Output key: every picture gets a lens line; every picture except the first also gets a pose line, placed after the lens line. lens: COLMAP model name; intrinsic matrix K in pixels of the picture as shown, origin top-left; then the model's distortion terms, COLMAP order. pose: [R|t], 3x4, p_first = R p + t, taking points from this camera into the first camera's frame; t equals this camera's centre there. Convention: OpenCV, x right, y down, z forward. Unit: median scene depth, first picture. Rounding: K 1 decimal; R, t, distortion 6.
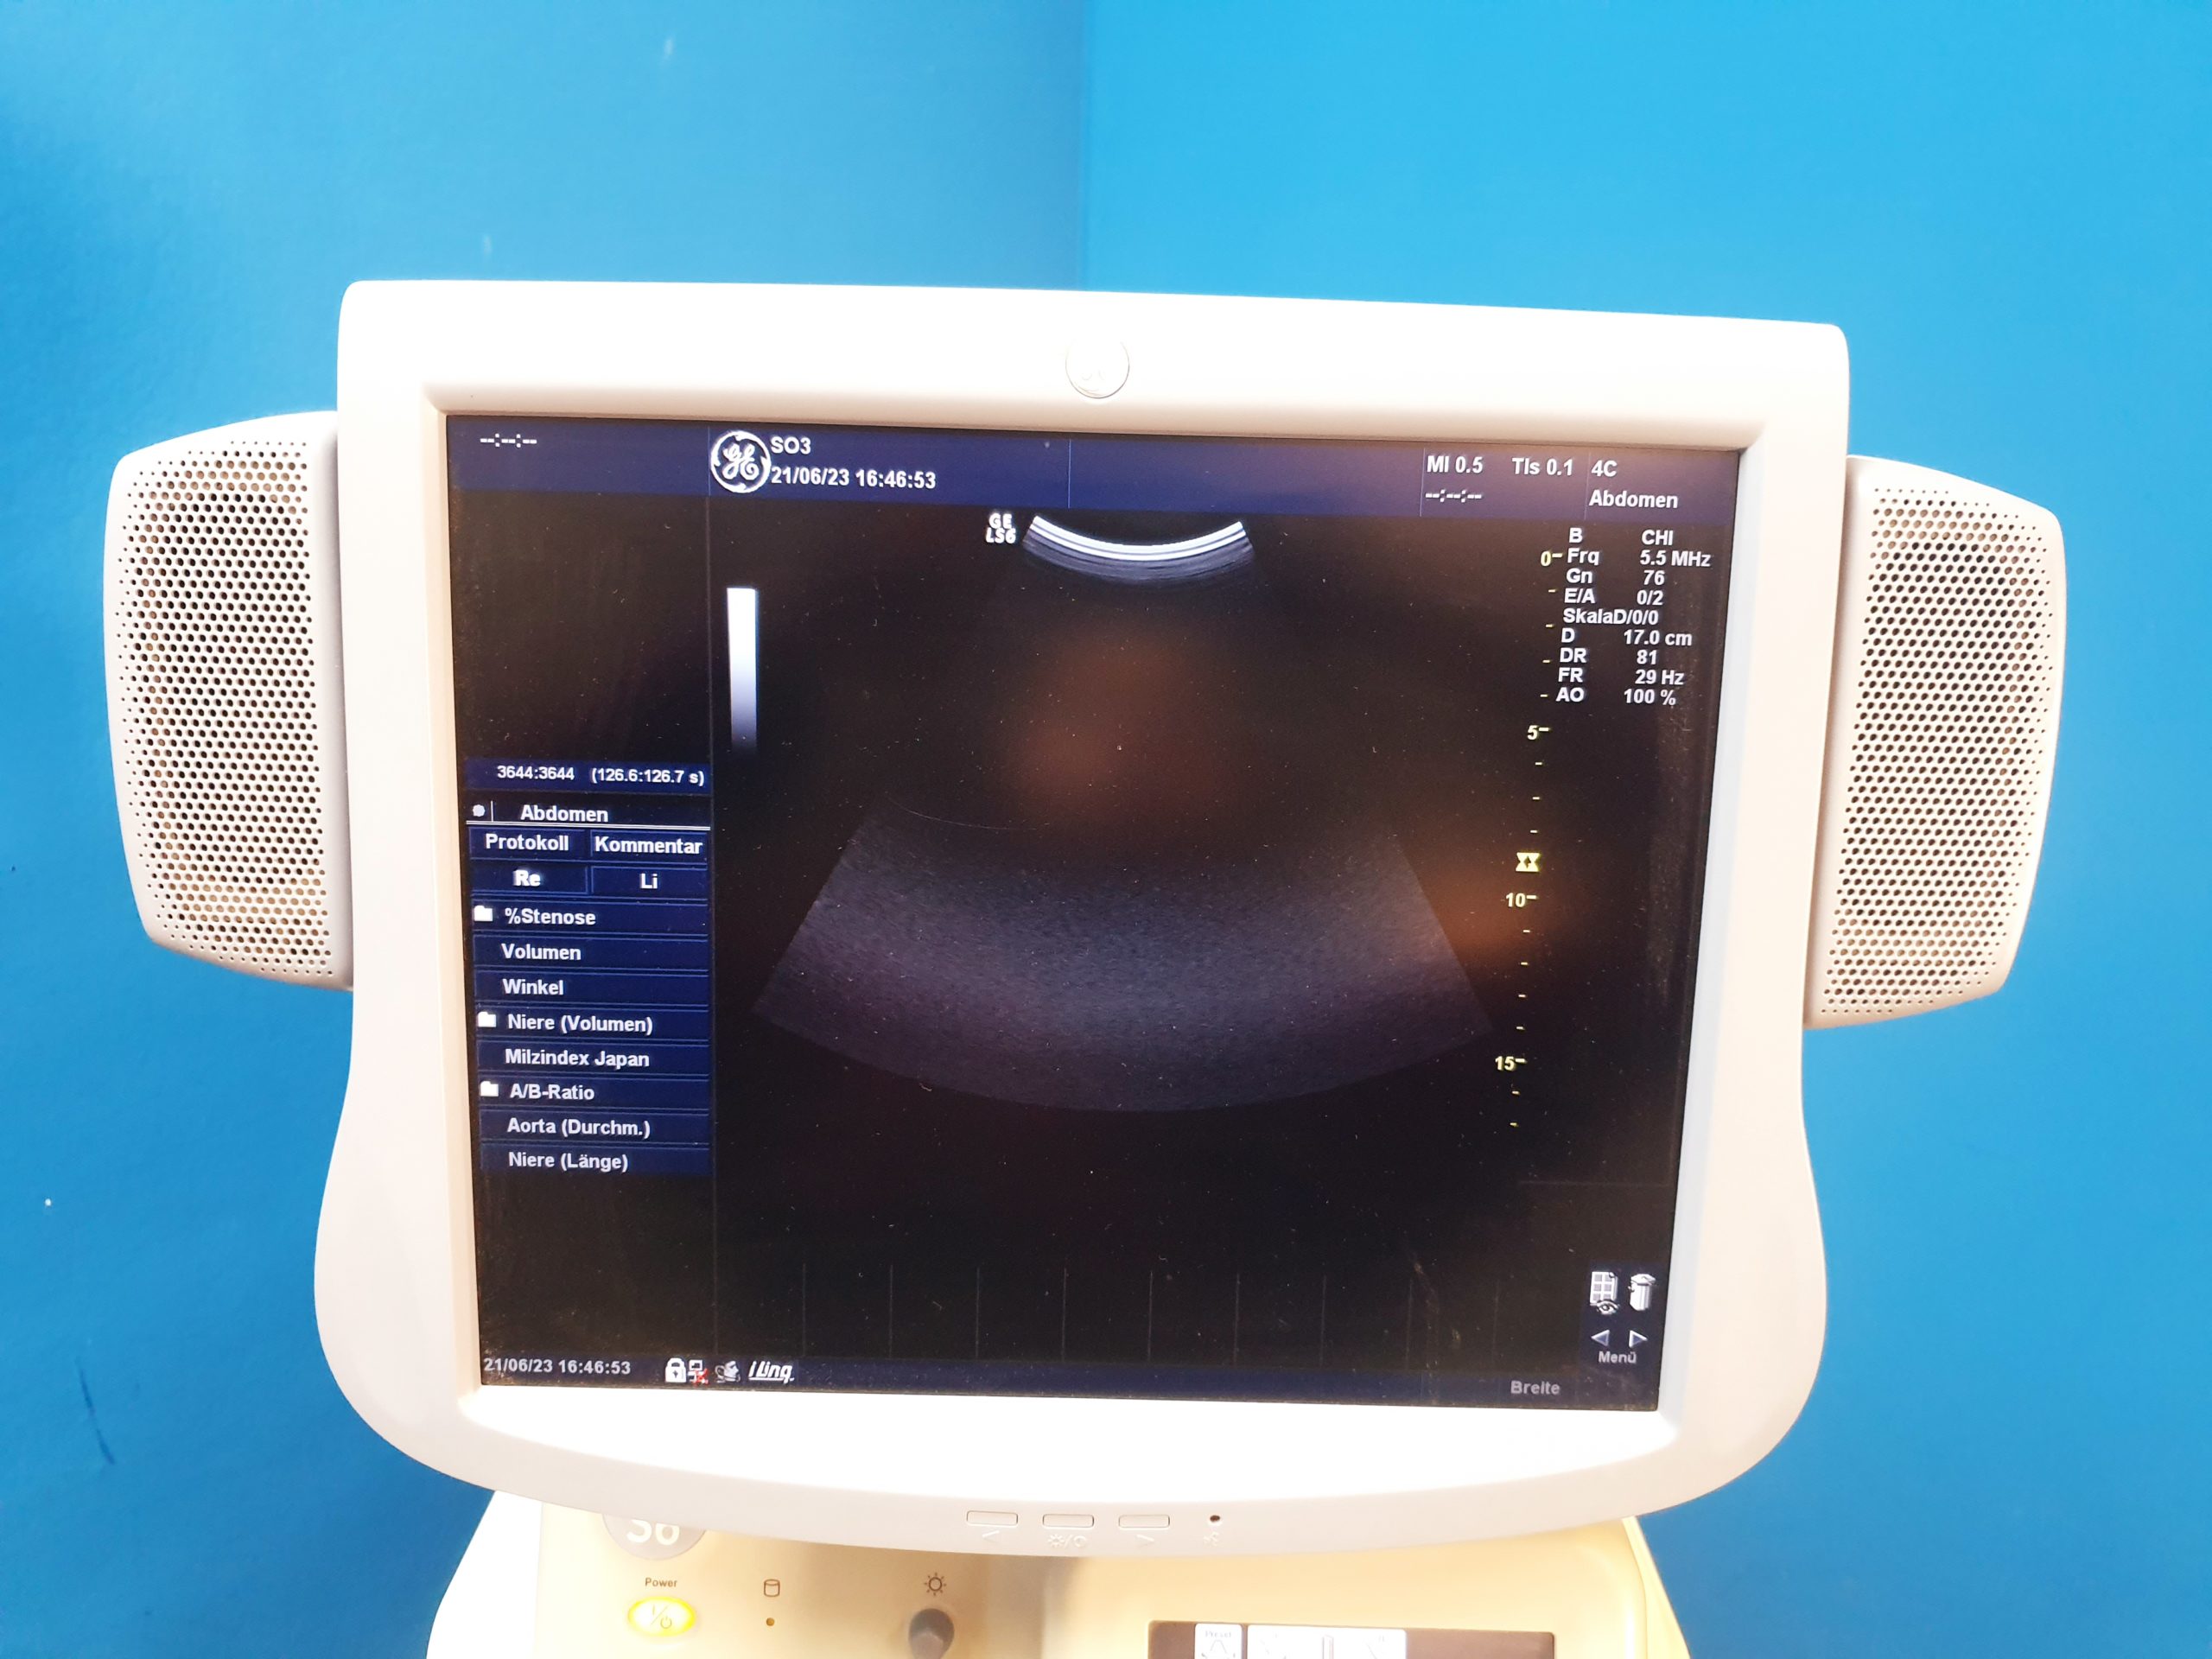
lens RADIAL K [[1703.2, 0, 1106.0], [0, 1703.2, 829.5], [0, 0, 1]] dist [-0.004879, -0.006274]
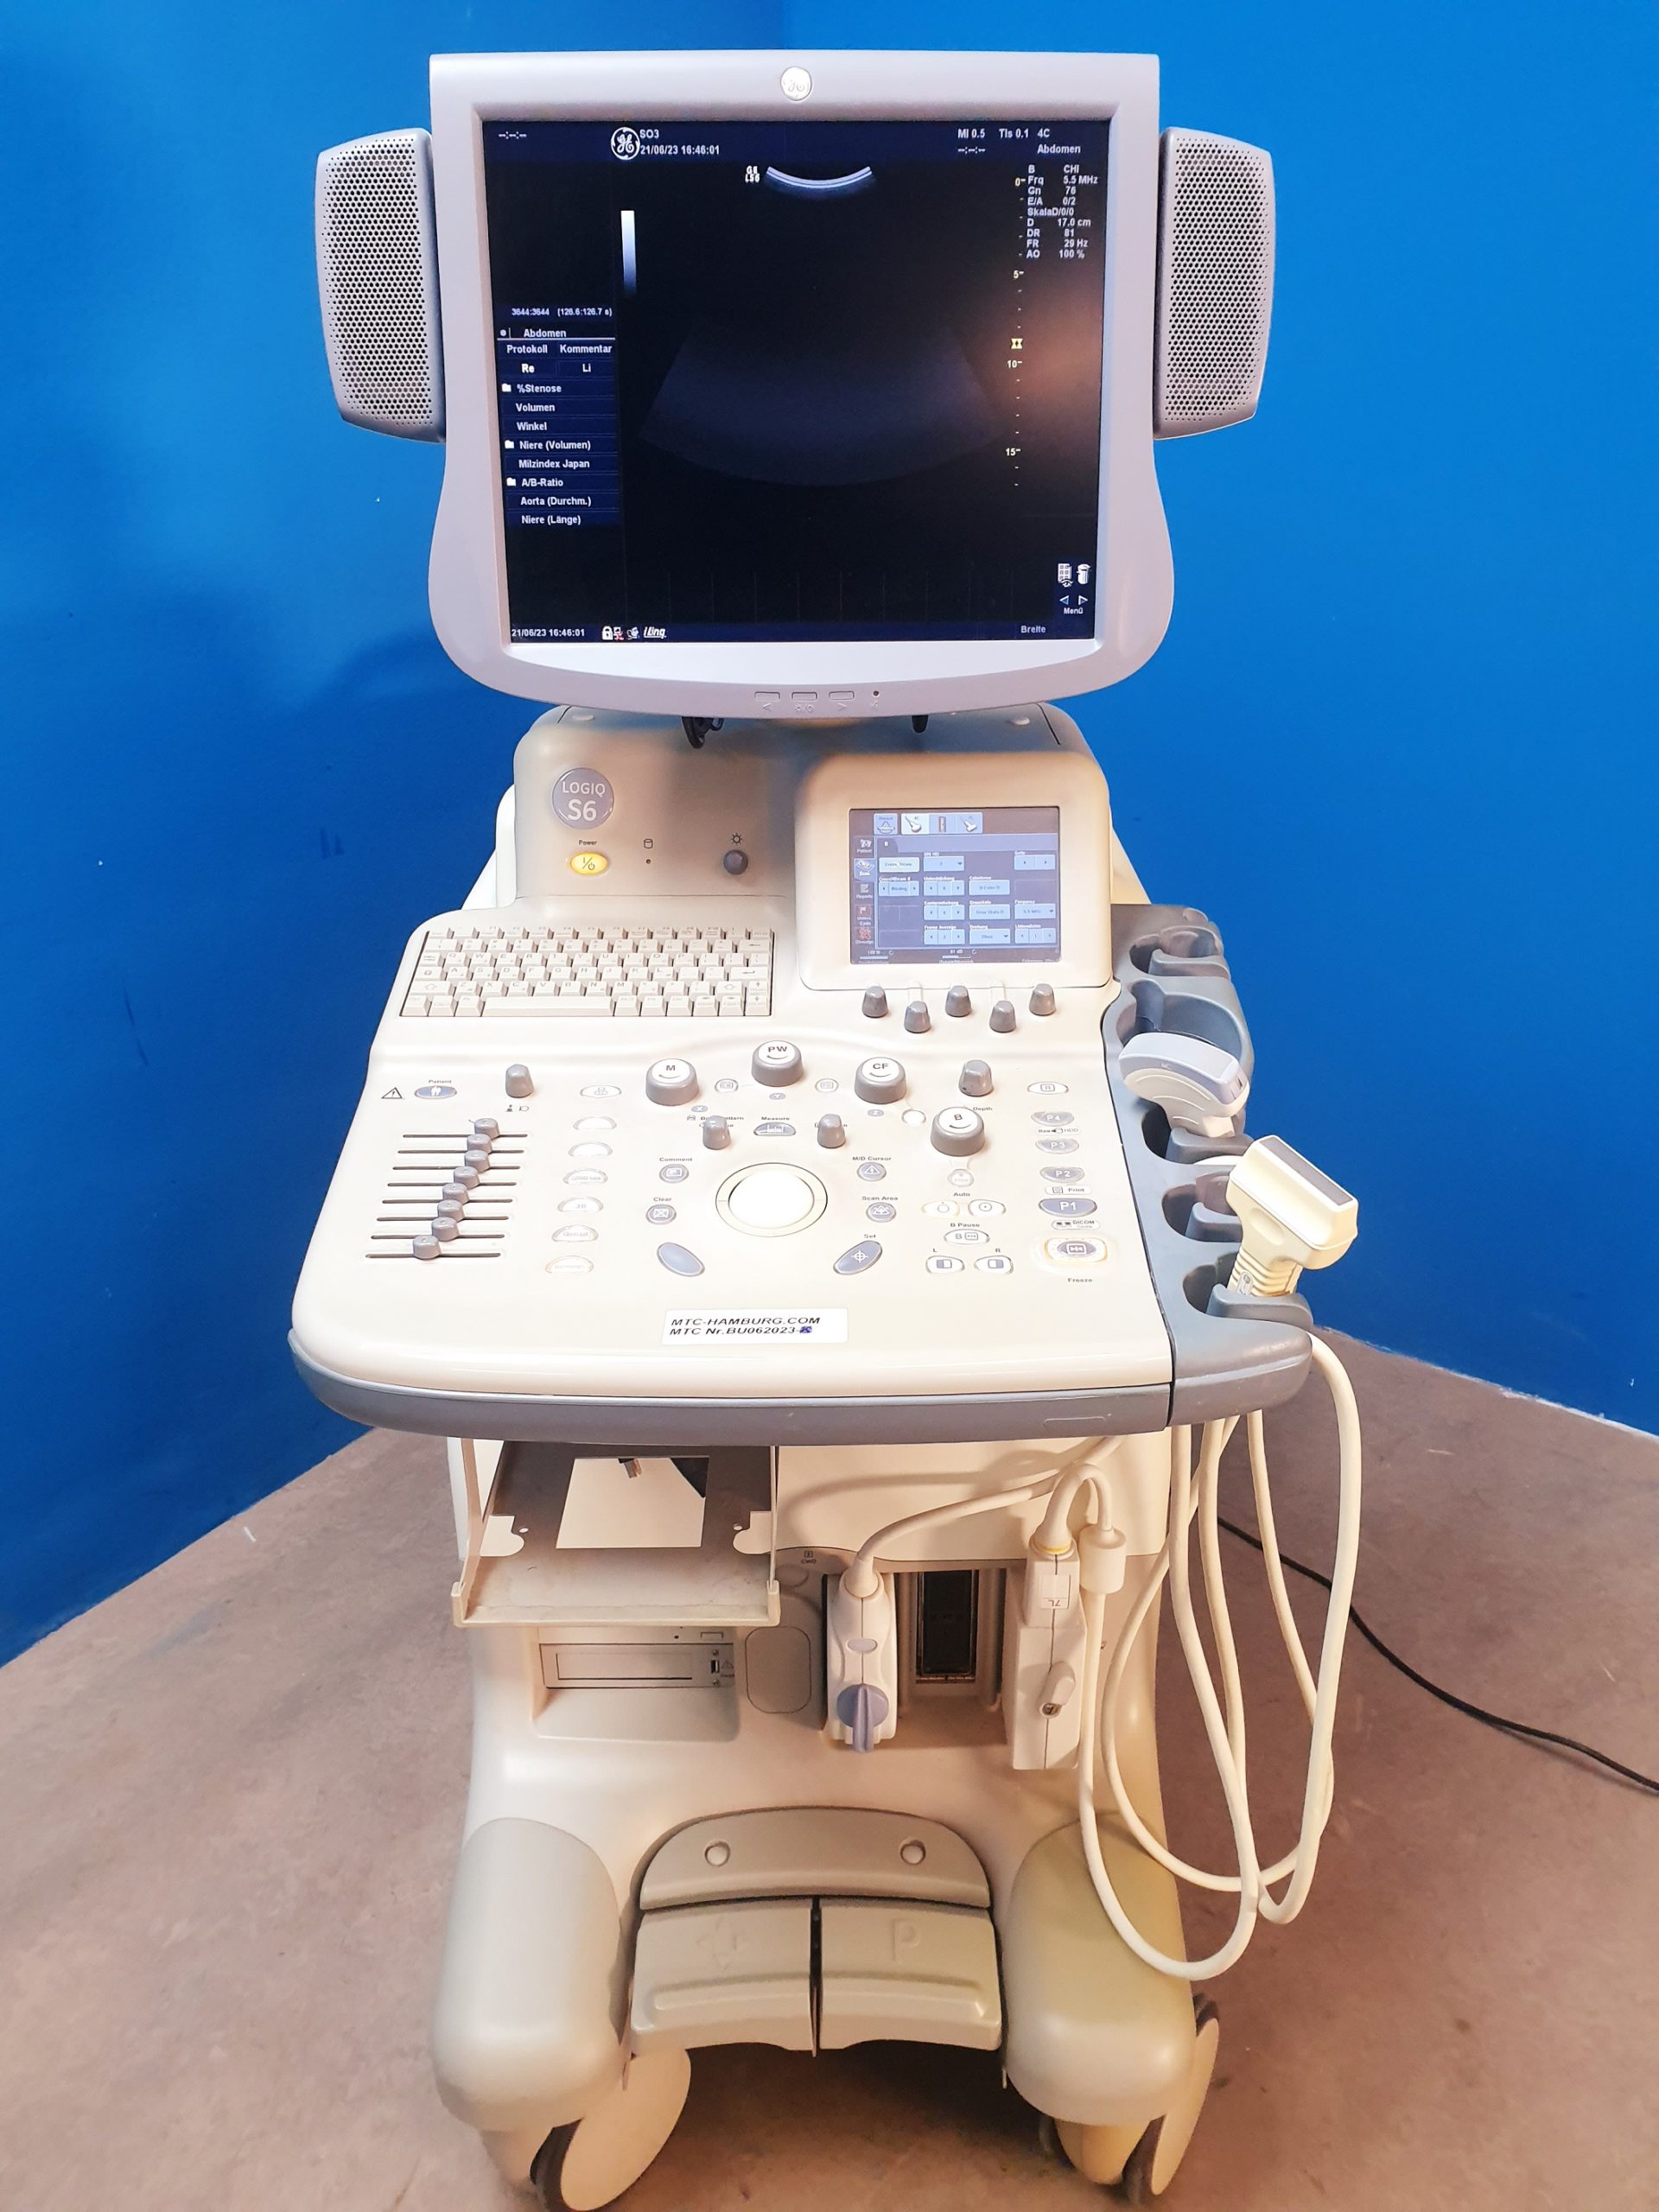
lens RADIAL K [[1748.8, 0, 863.8], [0, 1748.8, 1103.4], [0, 0, 1]] dist [-0.009154, 0.015212]
pose [[0.999441, -0.033416, 0.000781, 0.032721], [0.033171, 0.994442, 0.099928, 0.710864], [-0.004116, -0.099847, 0.994994, -1.177674]]
